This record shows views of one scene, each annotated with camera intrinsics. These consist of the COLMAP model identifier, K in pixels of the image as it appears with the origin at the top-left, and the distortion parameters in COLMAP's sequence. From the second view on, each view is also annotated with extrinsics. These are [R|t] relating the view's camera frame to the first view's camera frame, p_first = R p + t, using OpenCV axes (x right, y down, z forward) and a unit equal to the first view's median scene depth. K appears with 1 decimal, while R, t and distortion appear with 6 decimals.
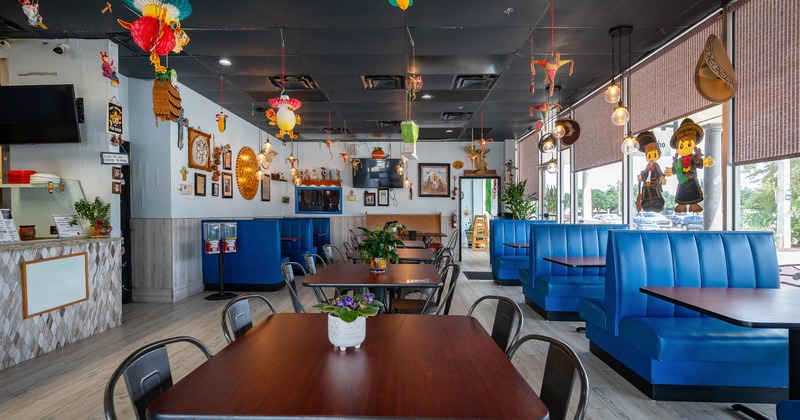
lens RADIAL K [[373.3, 0, 400.7], [0, 373.3, 215.0], [0, 0, 1]] dist [-0.000863, -0.000147]
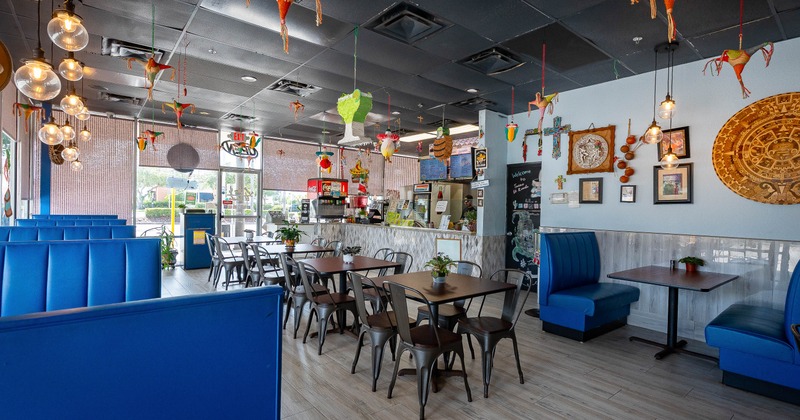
lens RADIAL K [[373.3, 0, 399.6], [0, 373.3, 207.1], [0, 0, 1]] dist [-0.000863, -0.000147]
pose [[-0.760425, -0.020258, -0.649110, 0.511984], [-0.026313, 0.999654, -0.000372, -0.044742], [0.648893, 0.016797, -0.760695, 1.971873]]
